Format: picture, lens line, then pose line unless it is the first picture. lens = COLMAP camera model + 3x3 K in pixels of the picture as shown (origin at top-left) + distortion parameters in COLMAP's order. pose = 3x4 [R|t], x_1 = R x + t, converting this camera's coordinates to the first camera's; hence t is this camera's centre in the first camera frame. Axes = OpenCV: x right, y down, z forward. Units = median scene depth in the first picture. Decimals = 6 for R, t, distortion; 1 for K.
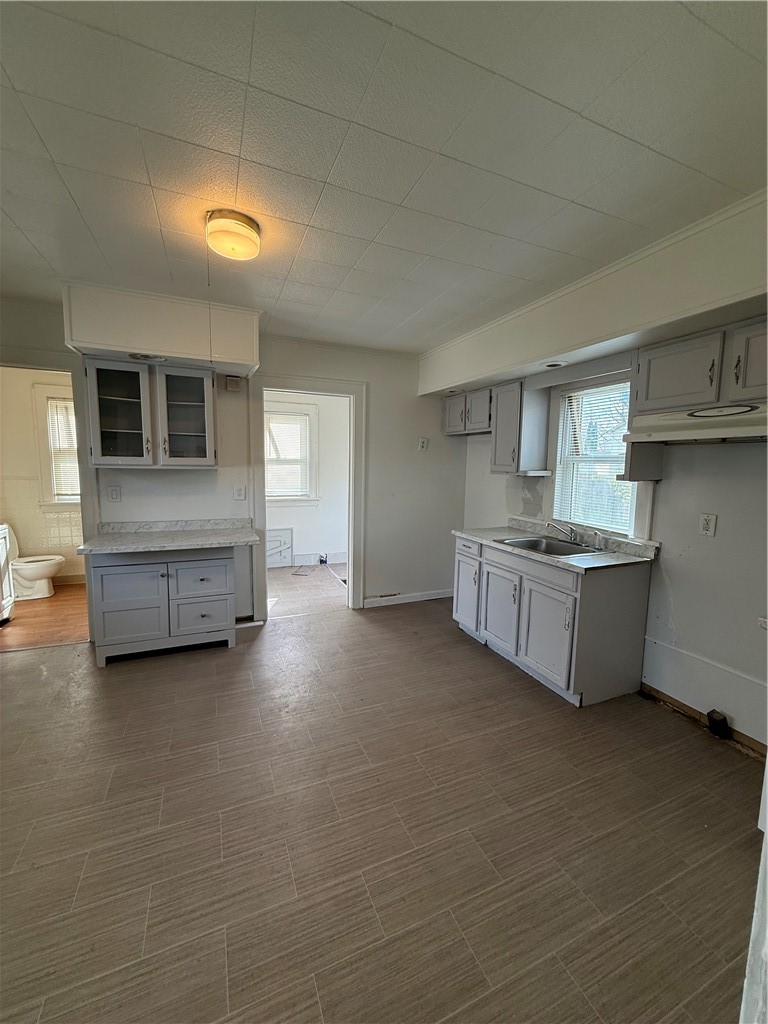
lens RADIAL K [[409.5, 0, 388.8], [0, 409.5, 509.6], [0, 0, 1]] dist [-0.004661, 0.000601]
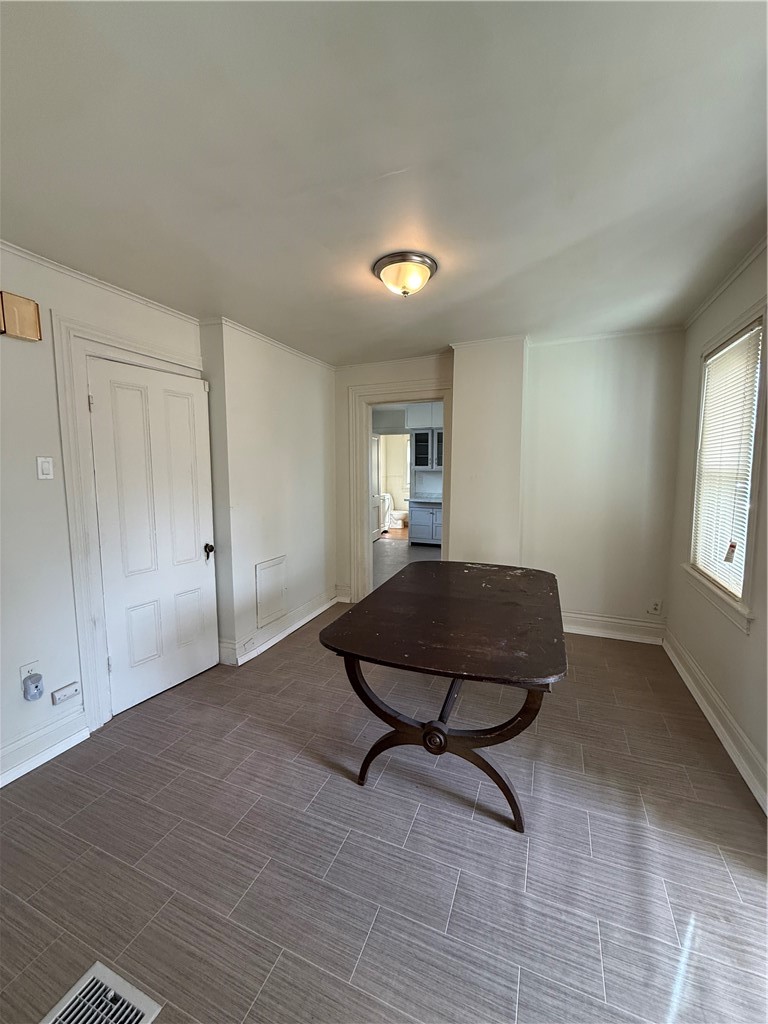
lens RADIAL K [[409.5, 0, 381.3], [0, 409.5, 511.0], [0, 0, 1]] dist [-0.004661, 0.000601]
pose [[0.693310, 0.061173, -0.718039, 1.034987], [-0.067434, 0.997526, 0.019873, 0.117797], [0.717478, 0.034642, 0.695719, -0.962665]]
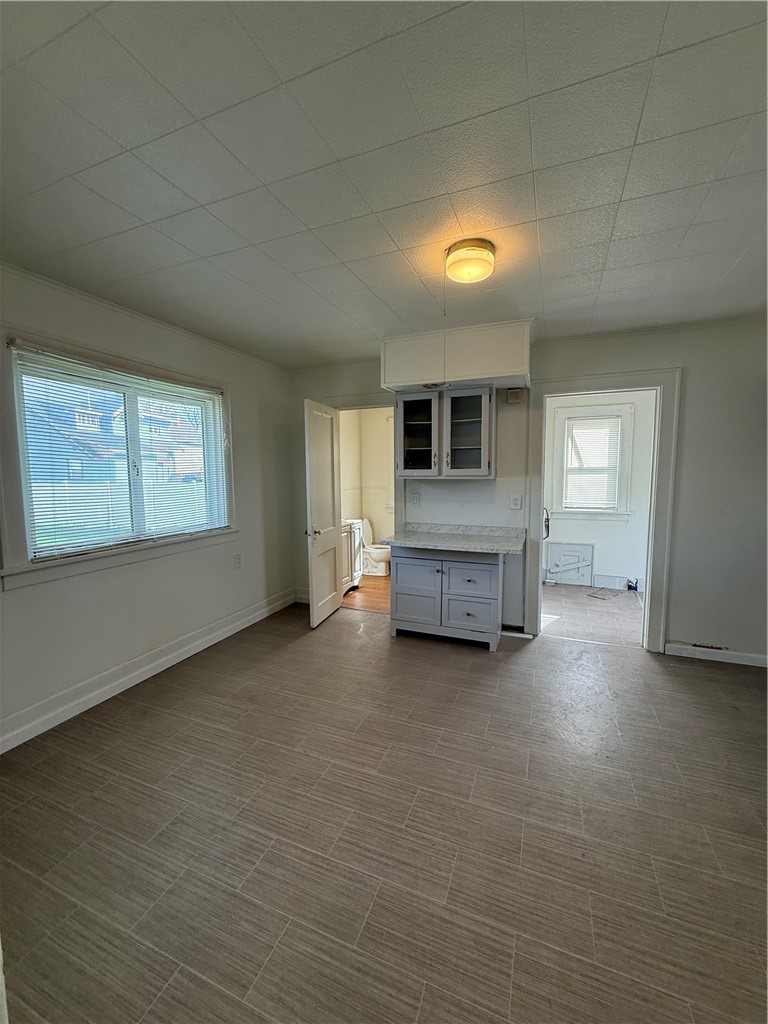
lens RADIAL K [[409.5, 0, 381.9], [0, 409.5, 511.4], [0, 0, 1]] dist [-0.004661, 0.000601]
pose [[0.696322, 0.047187, -0.716177, 0.158068], [-0.062555, 0.998029, 0.004938, -0.004029], [0.714998, 0.041362, 0.697901, 0.070036]]
